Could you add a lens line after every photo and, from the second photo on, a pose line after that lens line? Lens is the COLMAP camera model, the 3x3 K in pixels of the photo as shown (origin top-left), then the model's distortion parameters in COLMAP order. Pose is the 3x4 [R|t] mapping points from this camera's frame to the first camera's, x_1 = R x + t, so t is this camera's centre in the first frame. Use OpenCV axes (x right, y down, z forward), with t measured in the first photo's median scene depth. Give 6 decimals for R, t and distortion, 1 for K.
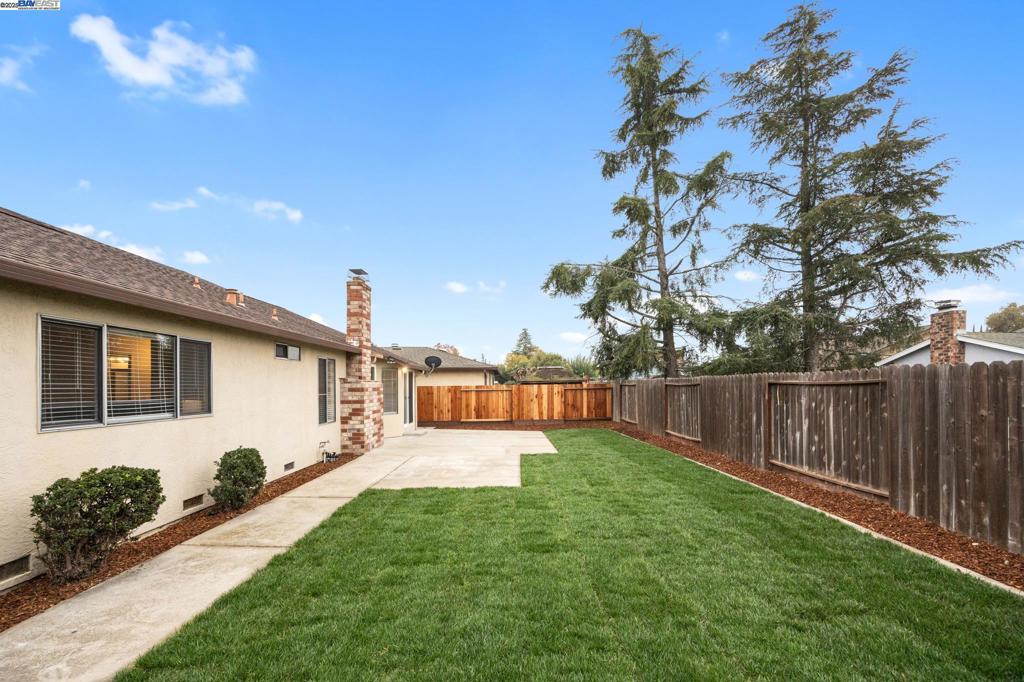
lens RADIAL K [[405.6, 0, 510.7], [0, 405.6, 385.4], [0, 0, 1]] dist [-0.001372, 0.000040]
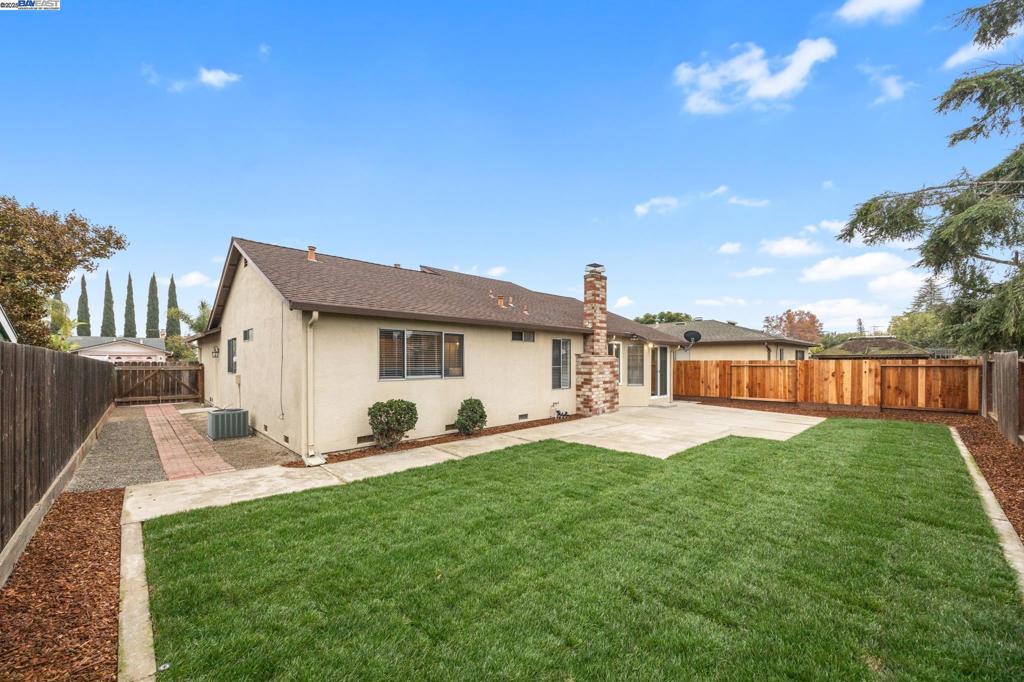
lens RADIAL K [[394.1, 0, 511.3], [0, 394.1, 361.6], [0, 0, 1]] dist [-0.002047, -0.000096]
pose [[0.684087, 0.010558, -0.729324, 0.321275], [-0.004825, 0.999939, 0.009949, -0.005410], [0.729384, -0.003287, 0.684096, 0.016863]]
